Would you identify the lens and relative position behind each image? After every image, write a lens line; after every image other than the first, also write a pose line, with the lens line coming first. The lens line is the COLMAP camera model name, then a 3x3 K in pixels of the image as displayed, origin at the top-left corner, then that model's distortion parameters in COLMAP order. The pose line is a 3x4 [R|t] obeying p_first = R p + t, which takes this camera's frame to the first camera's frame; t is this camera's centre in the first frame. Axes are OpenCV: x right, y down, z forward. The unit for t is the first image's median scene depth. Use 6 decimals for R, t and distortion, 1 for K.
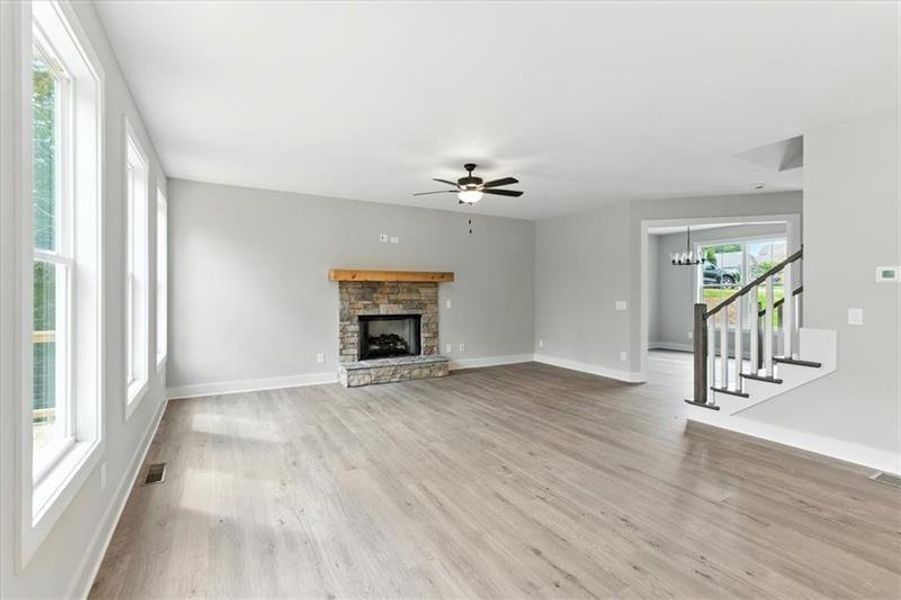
lens RADIAL K [[408.5, 0, 442.0], [0, 408.5, 293.3], [0, 0, 1]] dist [0.001156, 0.001977]
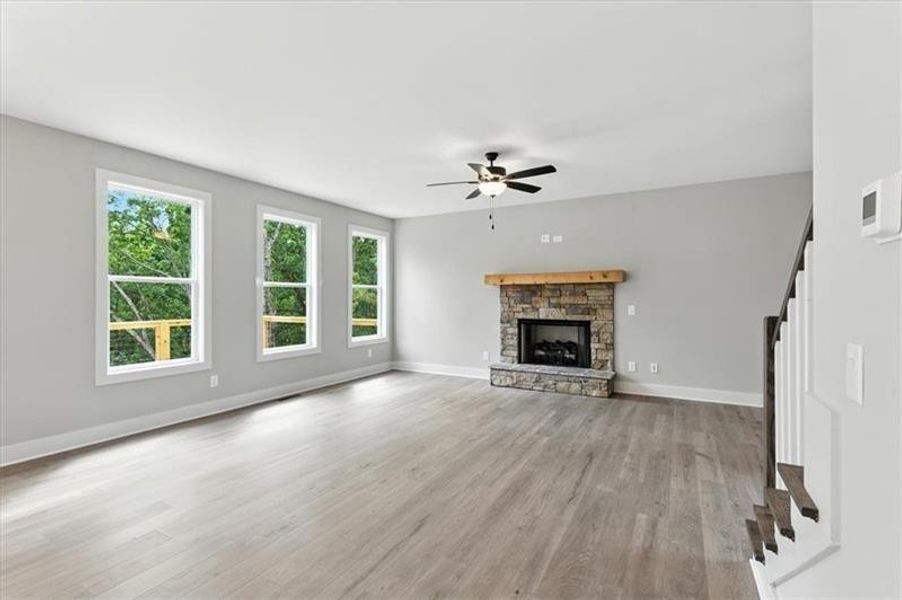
lens RADIAL K [[409.0, 0, 448.1], [0, 409.0, 301.6], [0, 0, 1]] dist [0.001156, 0.001977]
pose [[0.524832, 0.006513, -0.851181, 0.623835], [0.001129, 0.999965, 0.008347, 0.003710], [0.851205, -0.005342, 0.524806, 0.349789]]
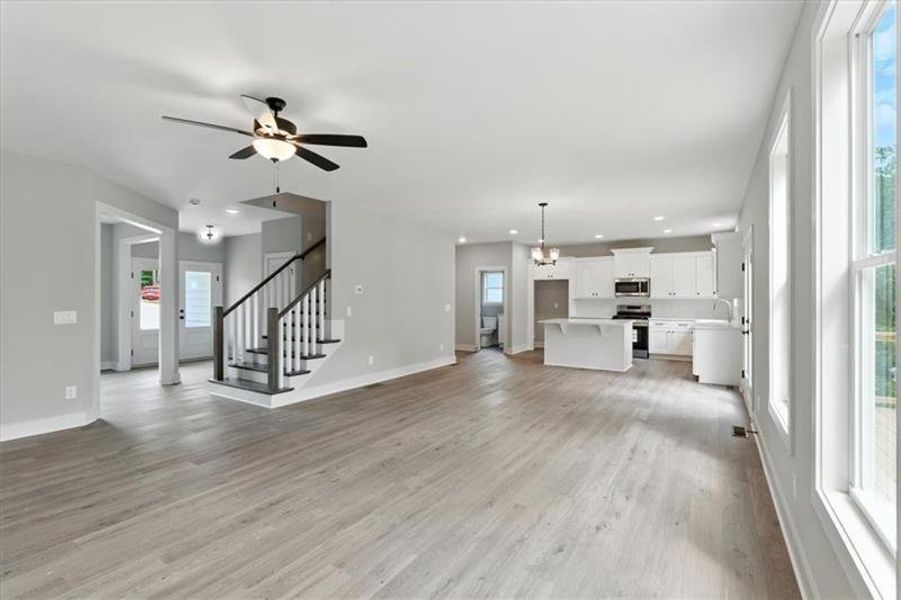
lens RADIAL K [[408.5, 0, 451.4], [0, 408.5, 298.1], [0, 0, 1]] dist [0.001156, 0.001977]
pose [[-0.470550, -0.003865, 0.882365, -0.496858], [-0.002131, 0.999992, 0.003243, -0.006178], [-0.882371, -0.000355, -0.470555, 0.836331]]
